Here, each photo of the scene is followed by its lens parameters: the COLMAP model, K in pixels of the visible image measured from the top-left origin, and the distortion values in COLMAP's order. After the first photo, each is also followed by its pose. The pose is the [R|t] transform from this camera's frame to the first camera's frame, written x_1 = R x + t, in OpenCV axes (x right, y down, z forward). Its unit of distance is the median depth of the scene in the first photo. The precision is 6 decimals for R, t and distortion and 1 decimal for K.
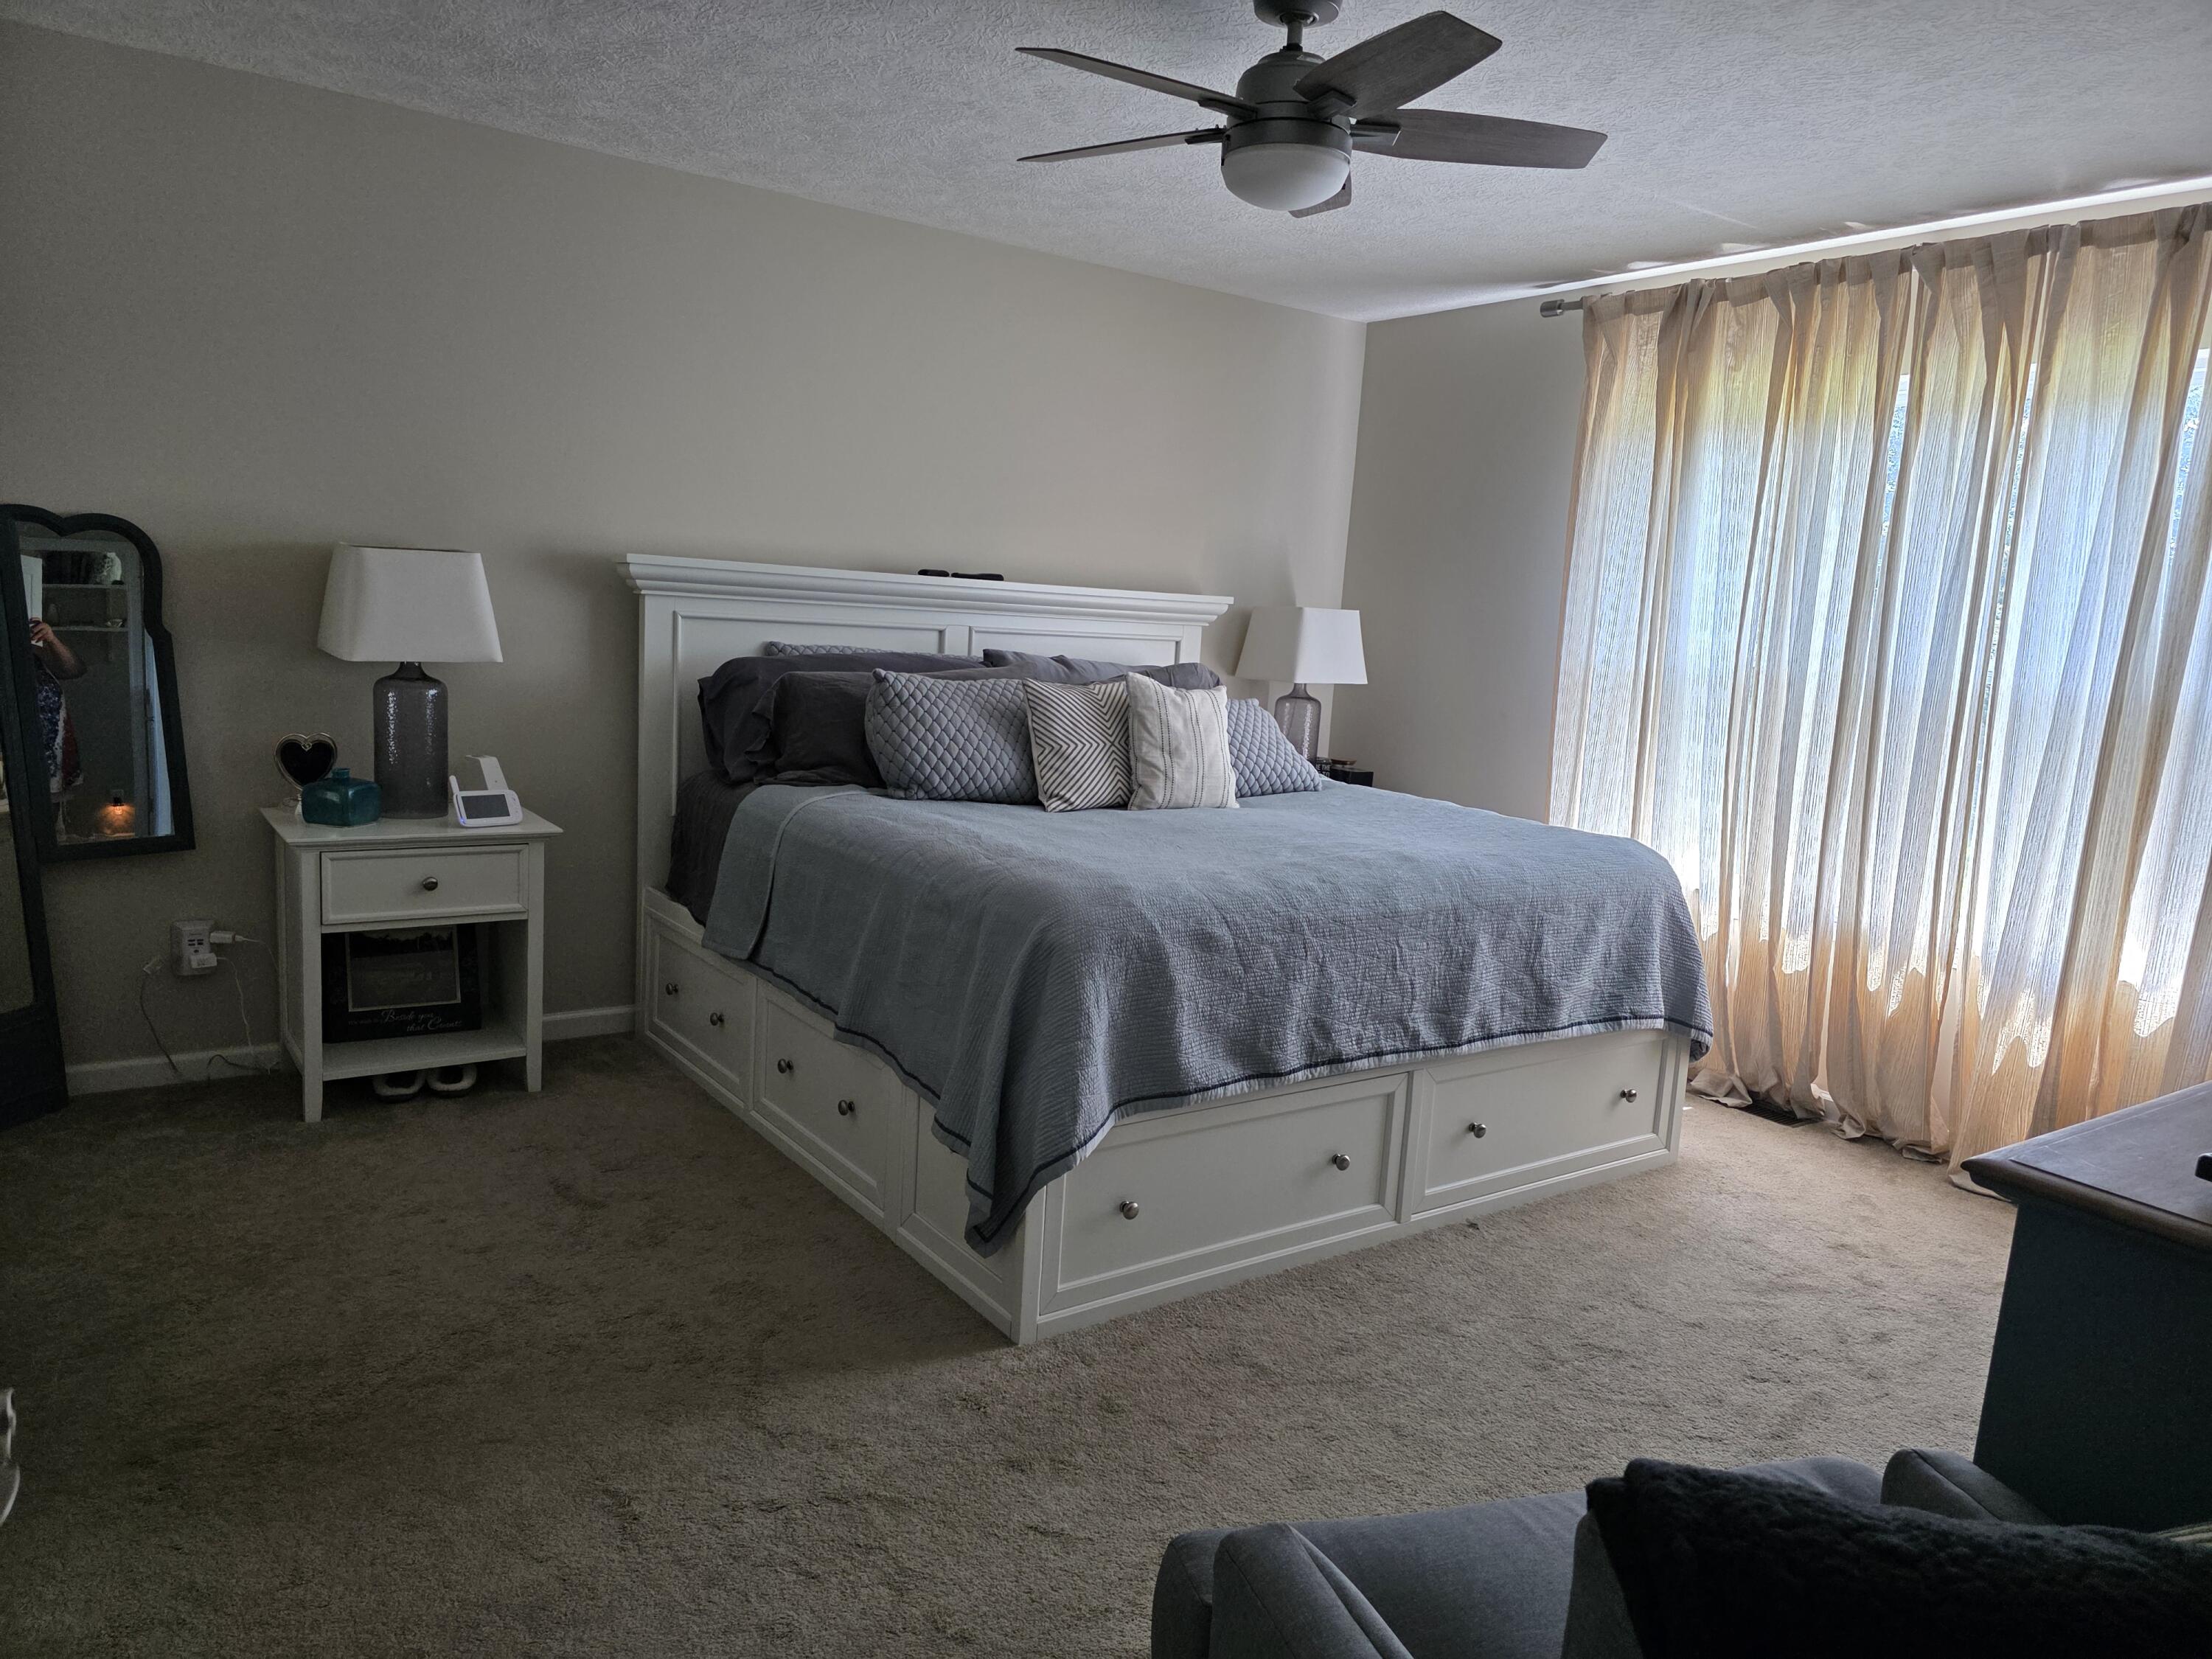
lens RADIAL K [[1485.2, 0, 1103.3], [0, 1485.2, 834.7], [0, 0, 1]] dist [0.095292, -0.097447]
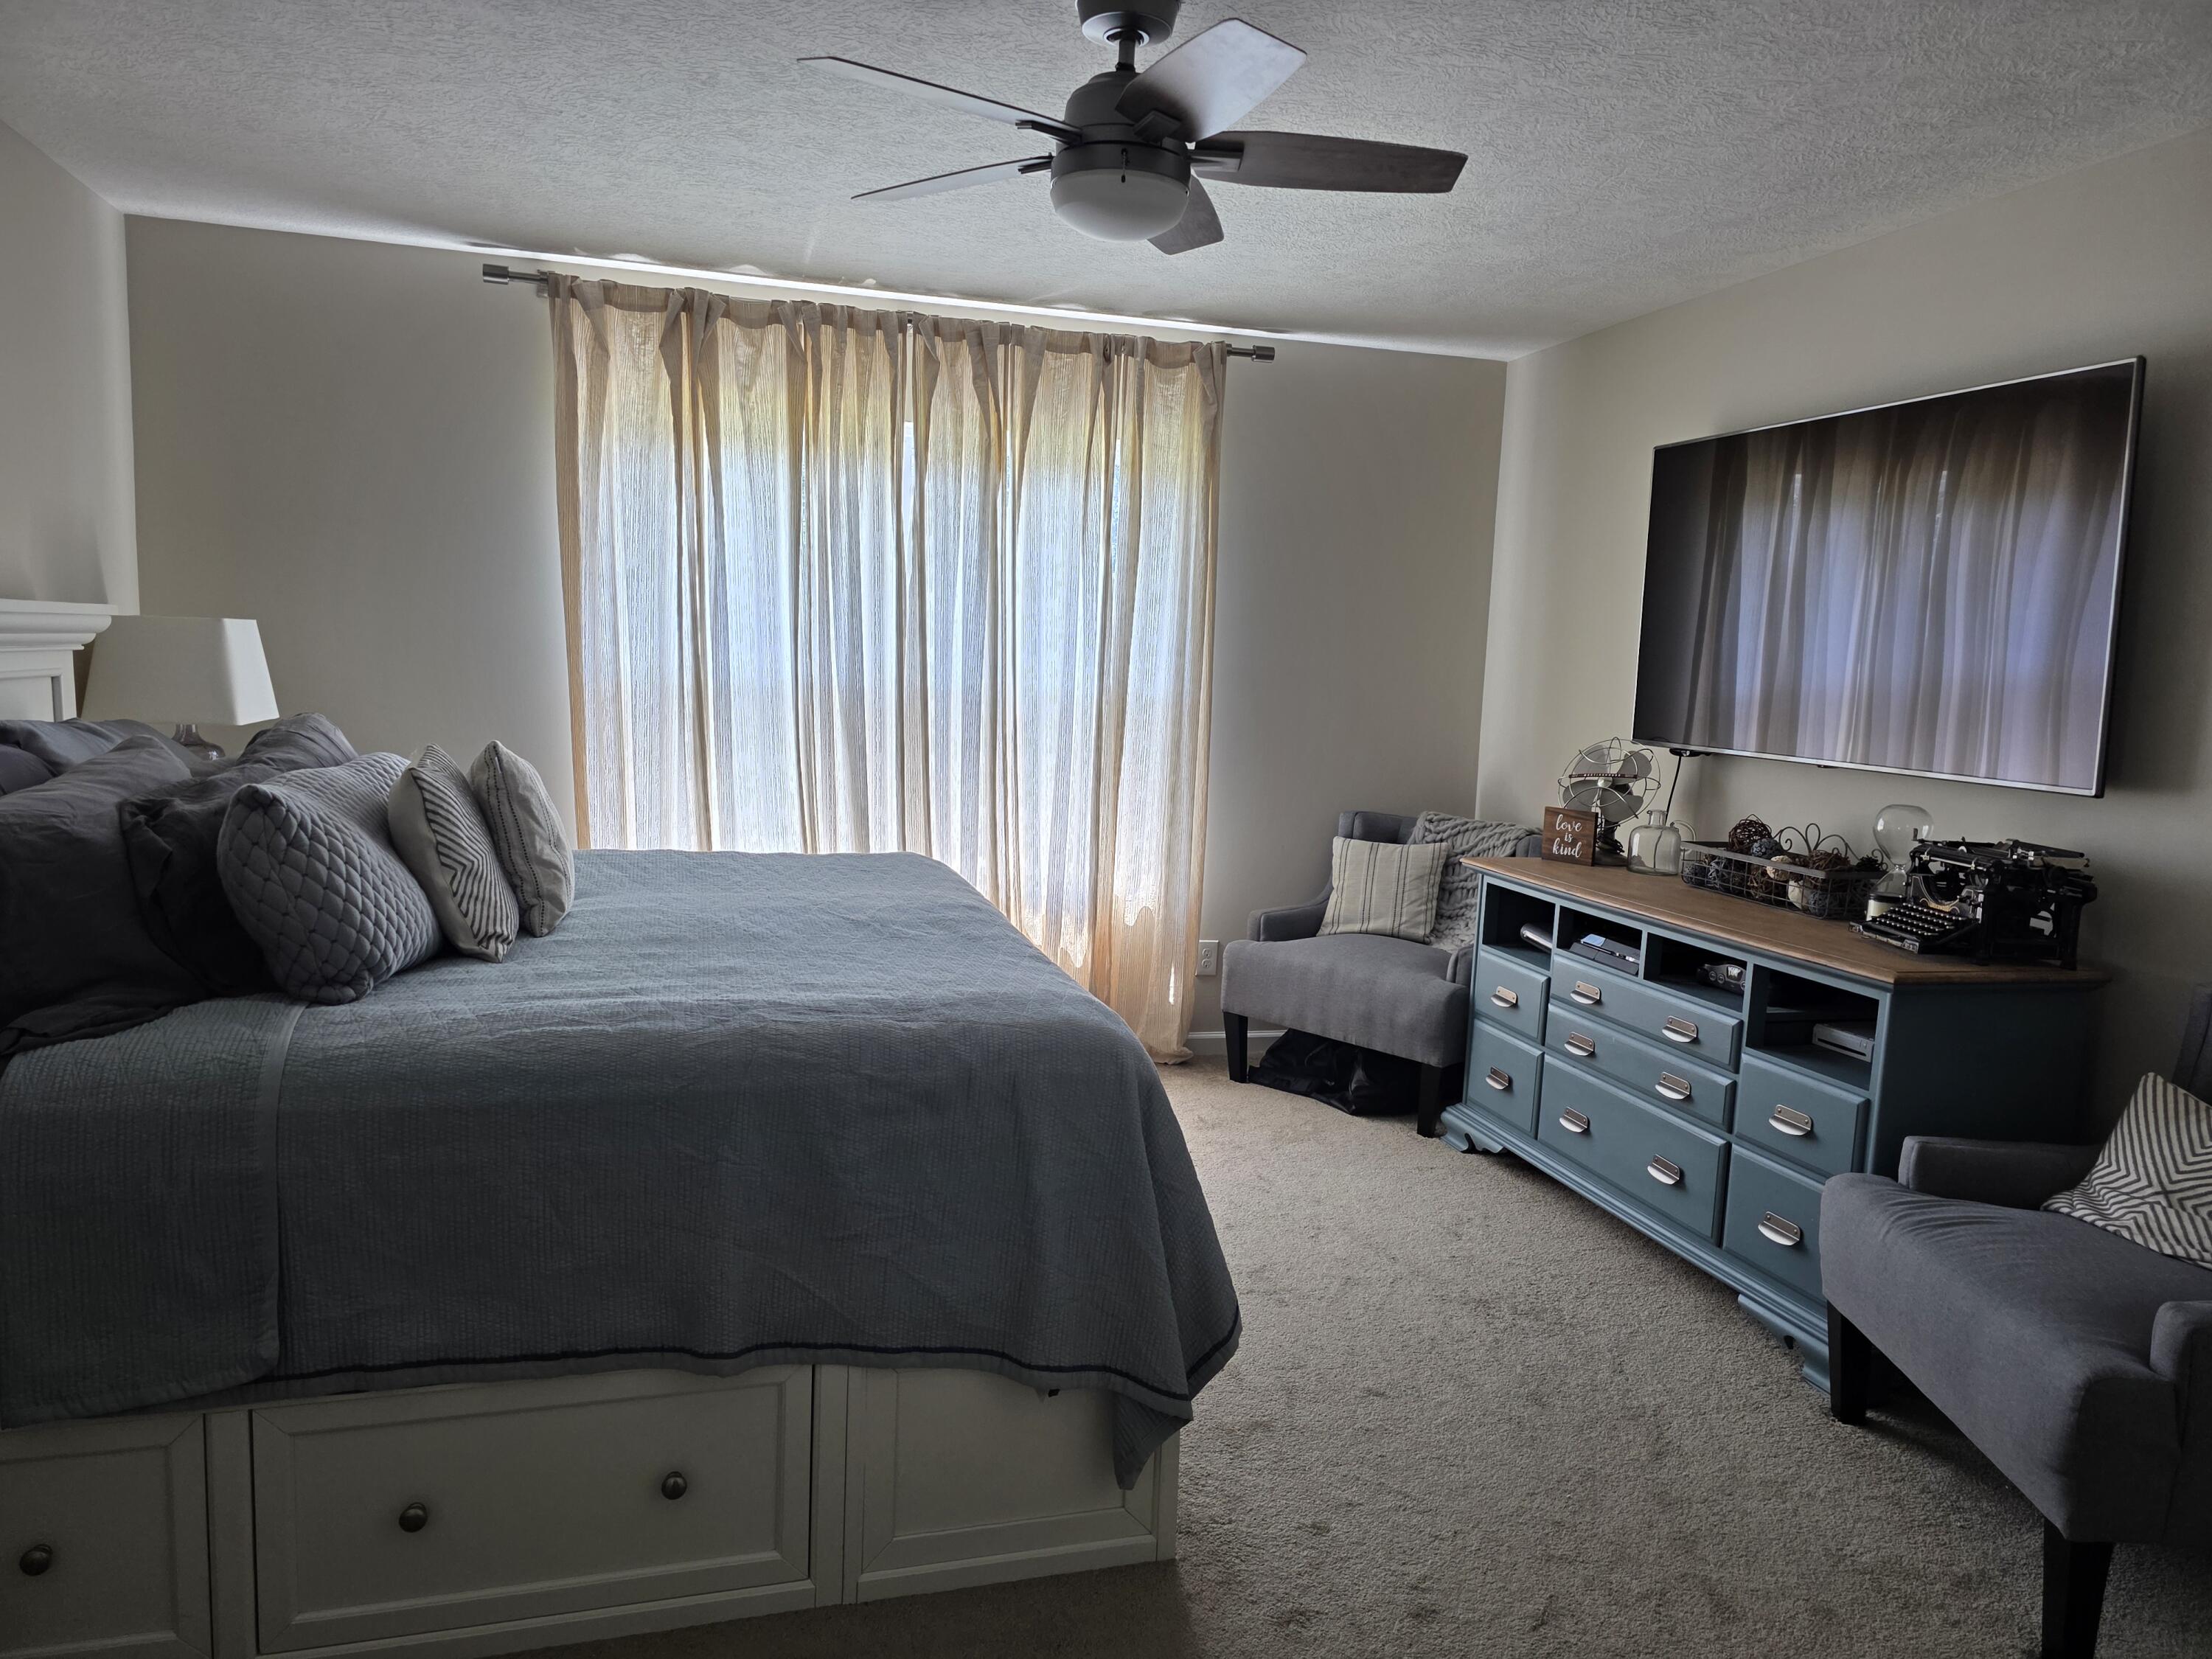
lens RADIAL K [[1485.2, 0, 1103.3], [0, 1485.2, 834.7], [0, 0, 1]] dist [0.095292, -0.097447]
pose [[0.347463, -0.161373, 0.923704, -0.547875], [0.126808, 0.984118, 0.124227, -0.118847], [-0.929080, 0.073969, 0.362408, 0.480856]]
